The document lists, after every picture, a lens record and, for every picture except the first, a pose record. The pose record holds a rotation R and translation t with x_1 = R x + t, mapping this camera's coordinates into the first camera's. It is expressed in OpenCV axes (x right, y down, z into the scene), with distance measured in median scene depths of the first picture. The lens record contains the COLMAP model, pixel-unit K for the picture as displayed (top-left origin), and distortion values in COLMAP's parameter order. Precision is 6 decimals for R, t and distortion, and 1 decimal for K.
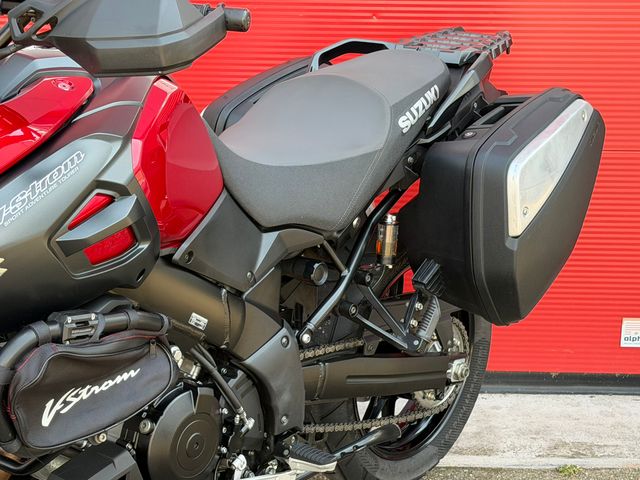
lens RADIAL K [[1354.7, 0, 320.0], [0, 1354.7, 240.0], [0, 0, 1]] dist [0.125234, 0.236725]
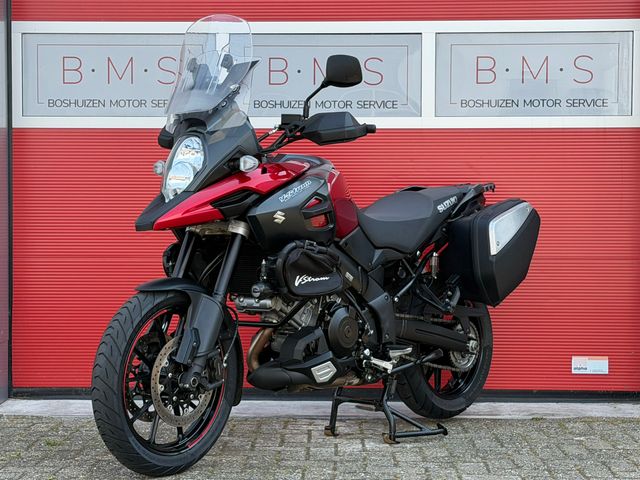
lens RADIAL K [[1351.7, 0, 320.0], [0, 1351.7, 240.0], [0, 0, 1]] dist [0.078556, 0.633586]
pose [[0.998987, -0.015288, -0.042328, -0.039247], [0.003715, 0.965341, -0.260966, 0.547765], [0.044851, 0.260545, 0.964419, -1.103316]]
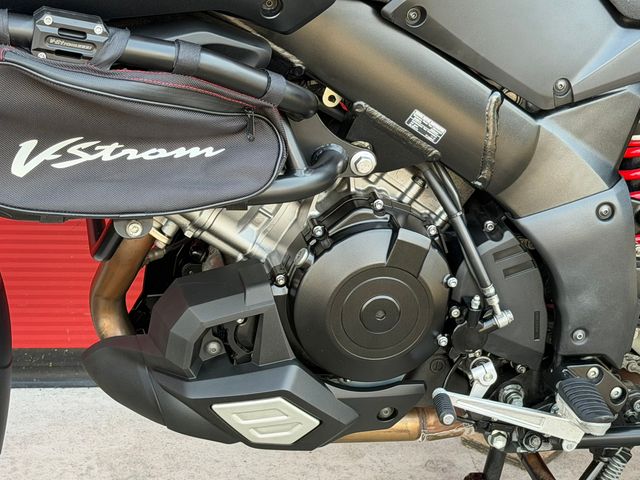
lens RADIAL K [[1537.3, 0, 320.0], [0, 1537.3, 240.0], [0, 0, 1]] dist [0.176444, 0.106354]
pose [[0.770361, 0.291611, -0.567016, 0.270660], [-0.243345, 0.956438, 0.161273, 0.006909], [0.589344, 0.013742, 0.807765, 0.372403]]
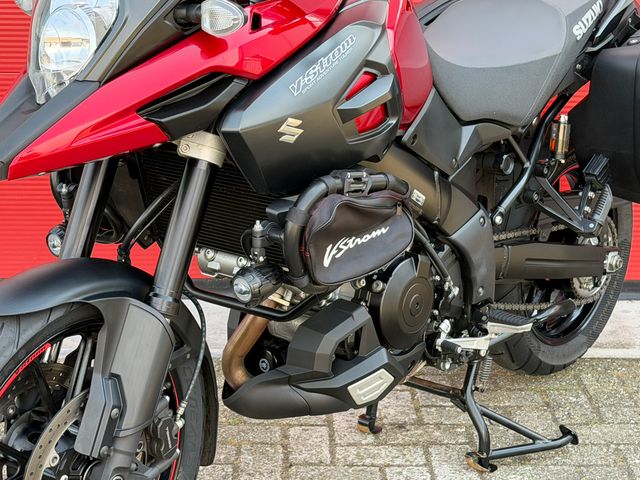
lens RADIAL K [[1354.7, 0, 320.0], [0, 1354.7, 240.0], [0, 0, 1]] dist [0.125234, 0.236725]
pose [[0.999826, -0.012135, -0.014180, -0.146963], [0.012242, 0.999897, 0.007503, 0.080743], [0.014088, -0.007675, 0.999871, -0.144342]]
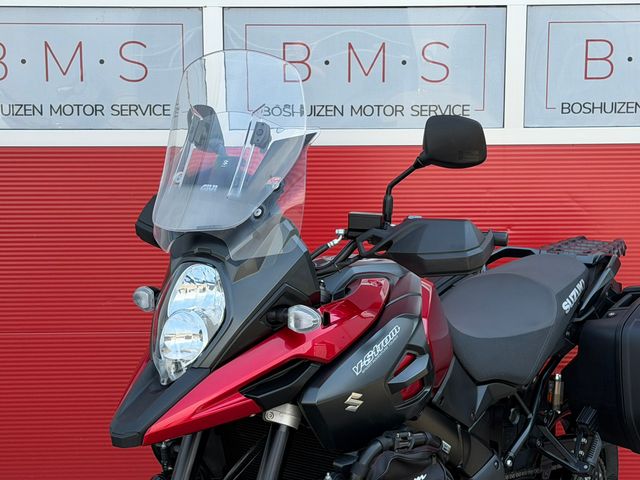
lens RADIAL K [[1351.7, 0, 320.0], [0, 1351.7, 240.0], [0, 0, 1]] dist [0.078556, 0.633586]
pose [[0.999734, -0.022595, 0.004612, -0.208070], [0.023029, 0.988734, -0.147904, 0.049103], [-0.001218, 0.147971, 0.988991, -0.408363]]
